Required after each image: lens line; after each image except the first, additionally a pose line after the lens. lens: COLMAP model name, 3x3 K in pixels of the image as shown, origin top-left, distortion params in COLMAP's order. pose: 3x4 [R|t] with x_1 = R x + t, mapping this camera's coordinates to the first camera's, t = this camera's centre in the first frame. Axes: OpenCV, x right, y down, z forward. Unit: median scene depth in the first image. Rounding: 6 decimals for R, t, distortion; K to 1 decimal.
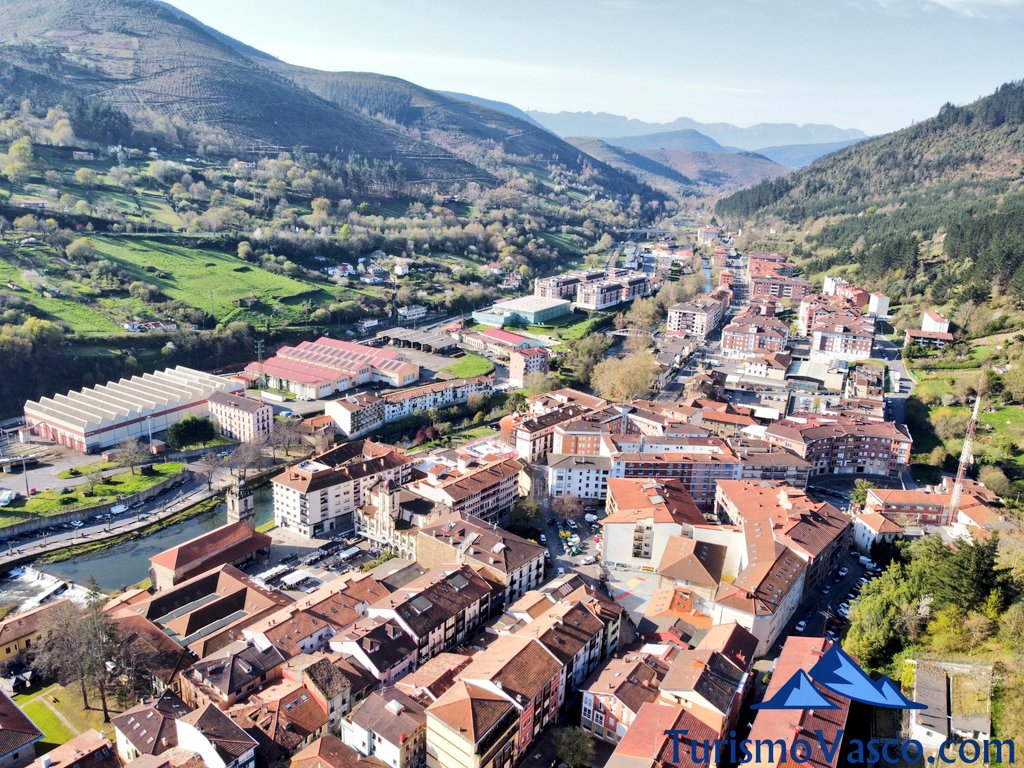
lens RADIAL K [[772.2, 0, 512.0], [0, 772.2, 384.0], [0, 0, 1]] dist [-0.003292, -0.000235]
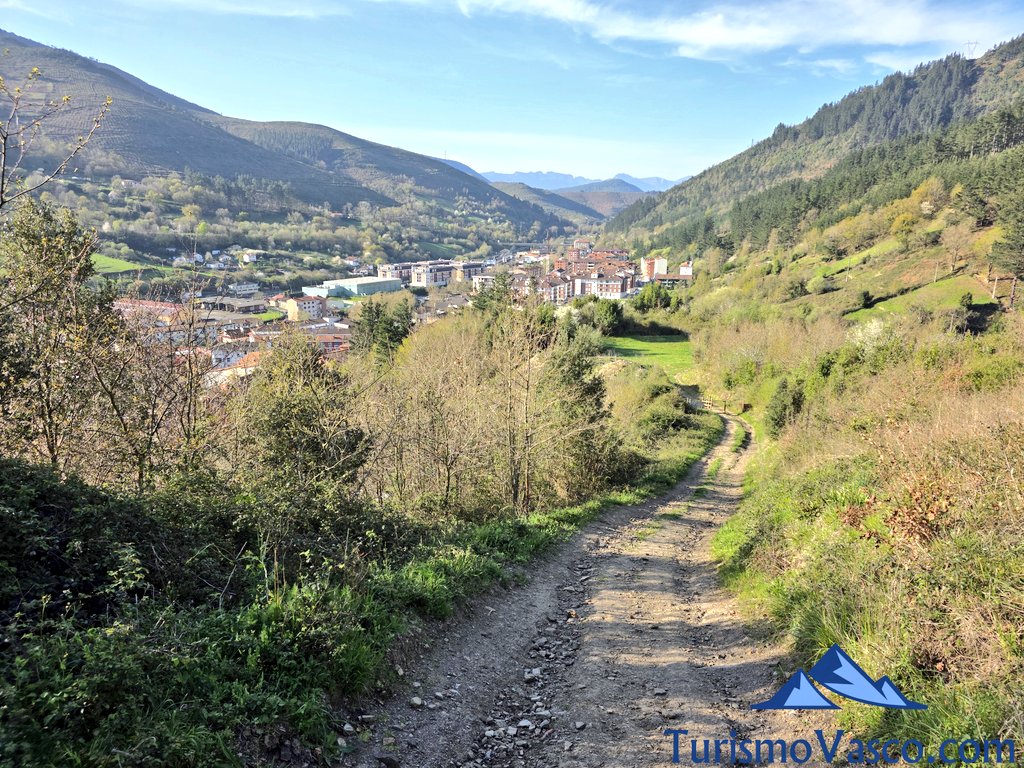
lens RADIAL K [[671.4, 0, 512.0], [0, 671.4, 384.0], [0, 0, 1]] dist [0.062125, -0.055313]
pose [[0.996927, -0.052371, 0.058263, 0.118678], [0.054069, 0.998146, -0.027963, 0.057616], [-0.056690, 0.031027, 0.997910, 0.003822]]
